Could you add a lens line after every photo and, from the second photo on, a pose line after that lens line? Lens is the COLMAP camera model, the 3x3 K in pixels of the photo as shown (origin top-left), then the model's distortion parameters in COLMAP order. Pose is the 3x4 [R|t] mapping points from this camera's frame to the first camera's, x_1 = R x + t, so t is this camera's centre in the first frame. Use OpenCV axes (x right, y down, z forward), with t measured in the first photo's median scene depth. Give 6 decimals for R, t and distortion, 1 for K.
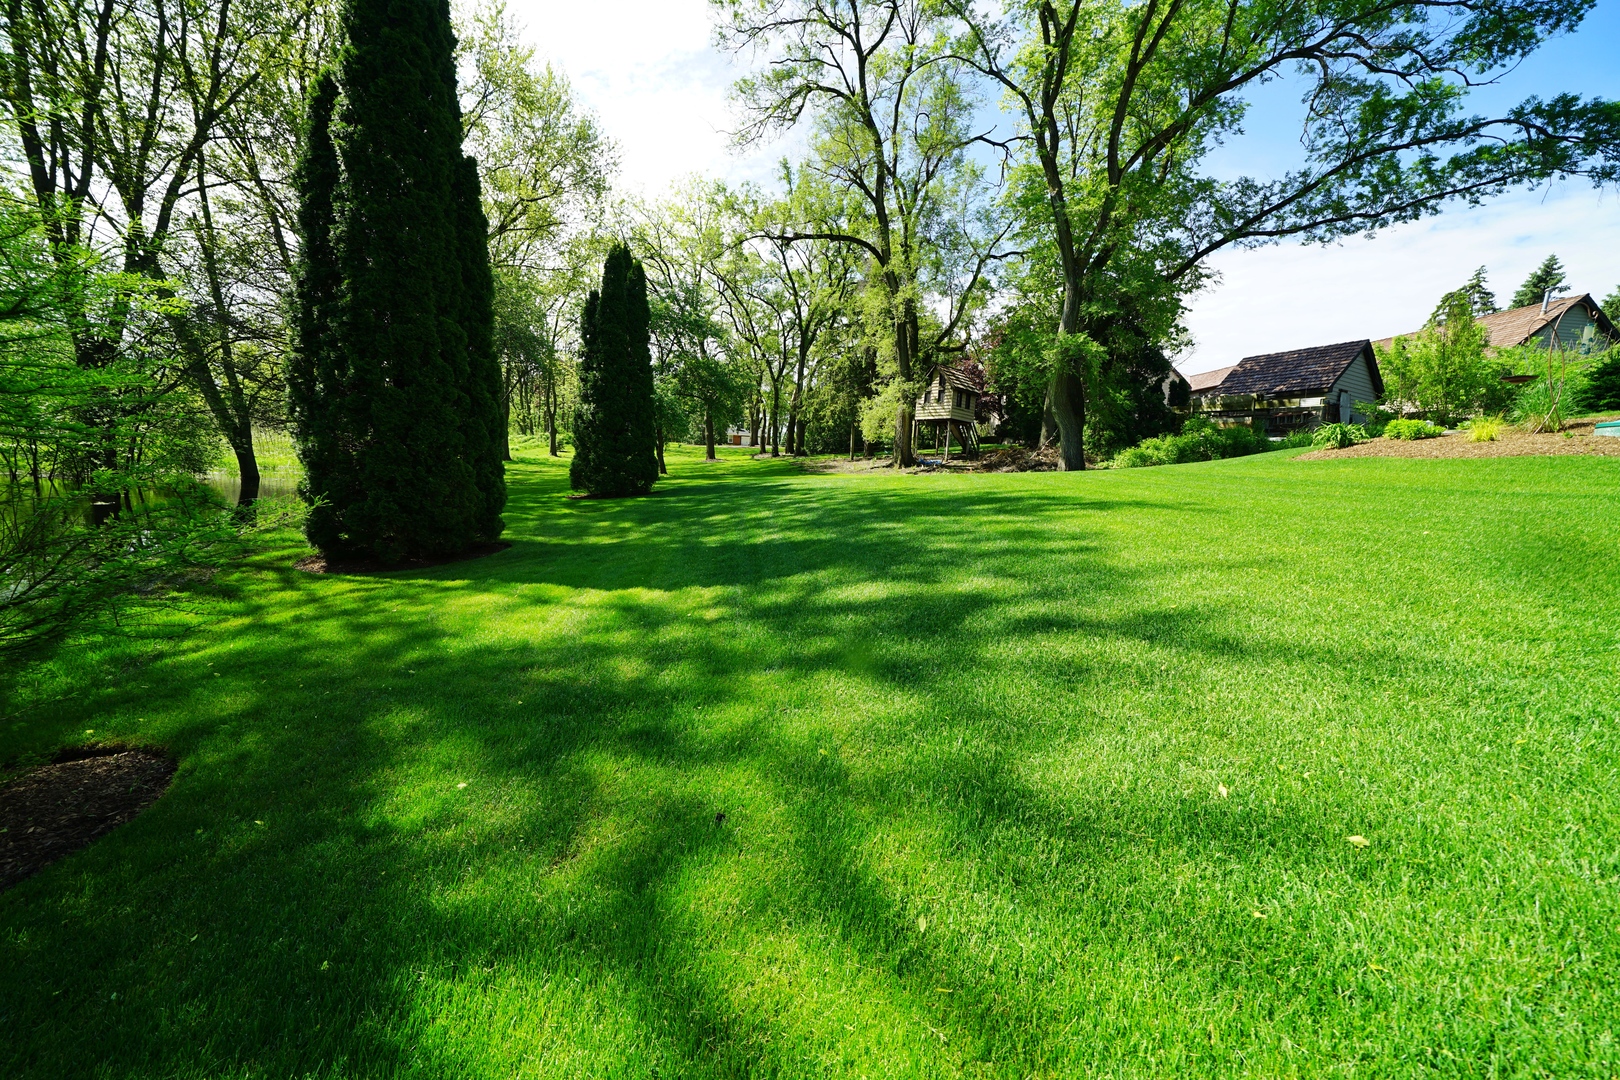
lens RADIAL K [[558.6, 0, 810.6], [0, 558.6, 539.7], [0, 0, 1]] dist [-0.018036, 0.001241]
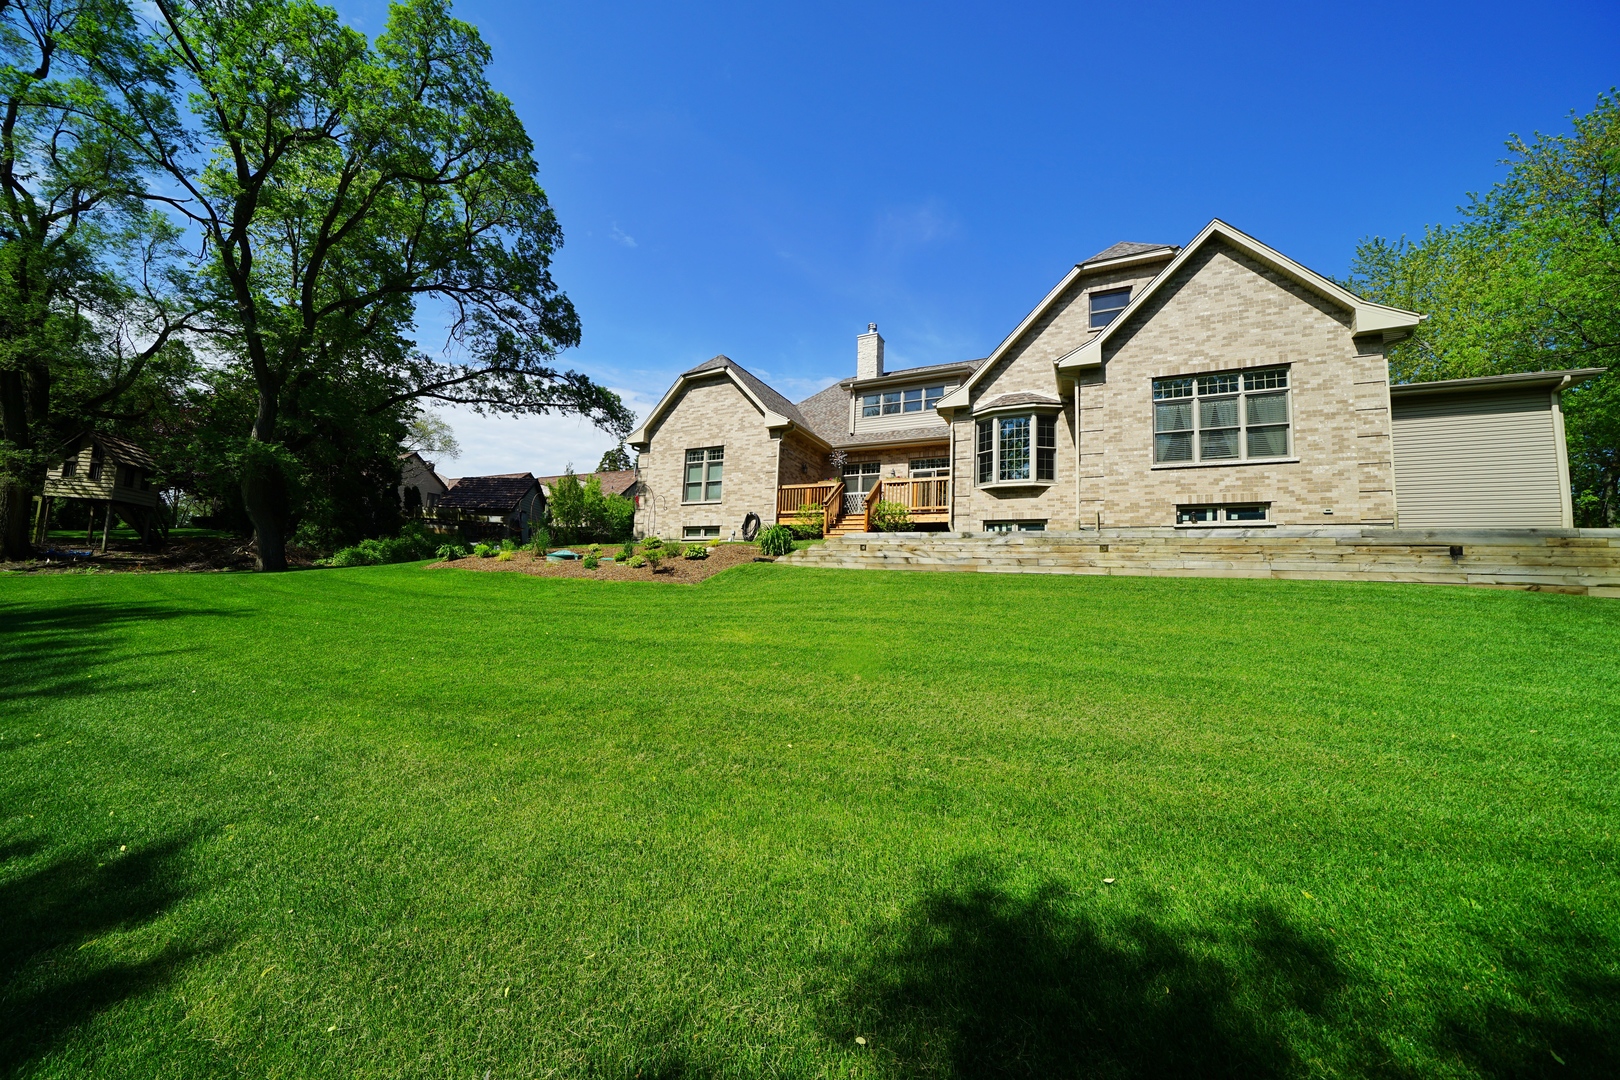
lens RADIAL K [[558.6, 0, 800.8], [0, 558.6, 540.8], [0, 0, 1]] dist [-0.018036, 0.001241]
pose [[0.456636, 0.041010, 0.888708, 0.015273], [0.092782, 0.991295, -0.093417, 0.009204], [-0.884803, 0.125113, 0.448855, -0.343854]]
